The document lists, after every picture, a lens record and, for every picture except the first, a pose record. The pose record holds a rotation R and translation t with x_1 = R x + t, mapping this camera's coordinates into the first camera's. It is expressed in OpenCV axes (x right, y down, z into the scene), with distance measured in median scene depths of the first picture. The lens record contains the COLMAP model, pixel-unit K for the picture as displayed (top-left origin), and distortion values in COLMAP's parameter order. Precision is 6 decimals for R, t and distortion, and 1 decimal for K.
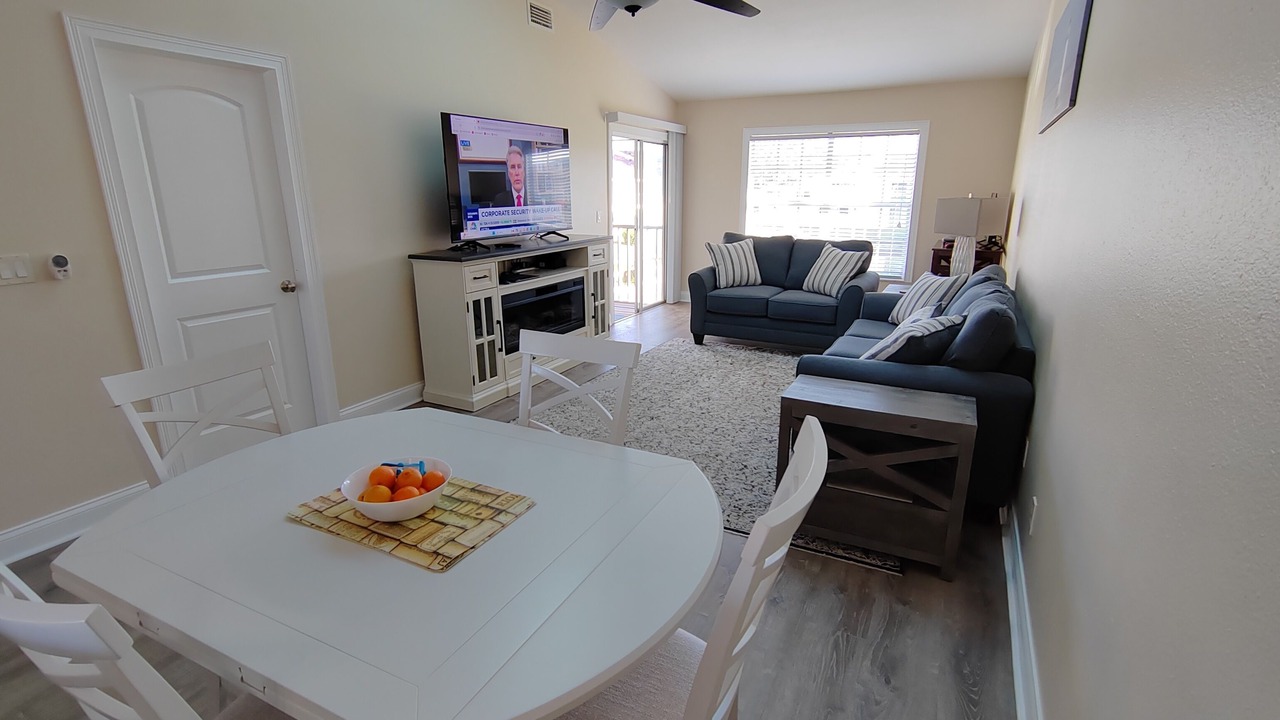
lens RADIAL K [[620.5, 0, 641.7], [0, 620.5, 362.9], [0, 0, 1]] dist [0.000522, 0.000042]
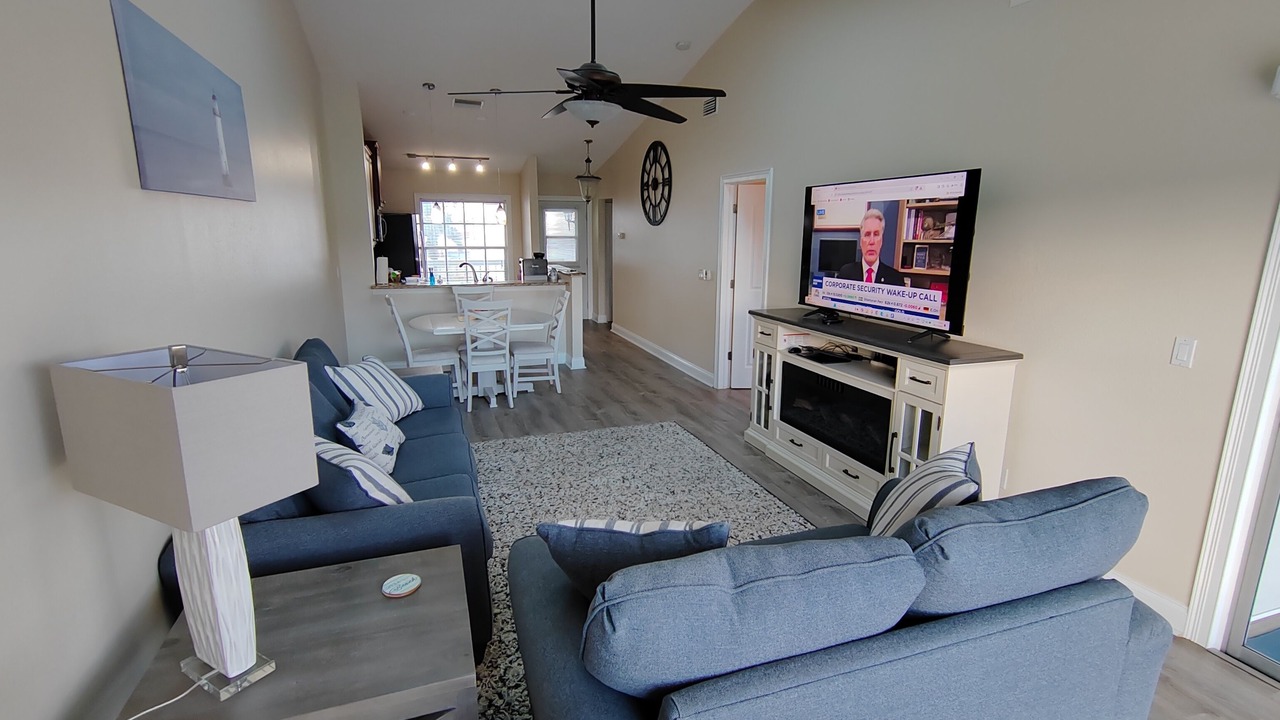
lens RADIAL K [[620.5, 0, 640.7], [0, 620.5, 360.1], [0, 0, 1]] dist [0.000522, 0.000042]
pose [[-0.687045, 0.149985, -0.710967, 0.618232], [-0.205565, 0.898370, 0.388167, -0.432789], [0.696931, 0.412838, -0.586390, 1.370301]]
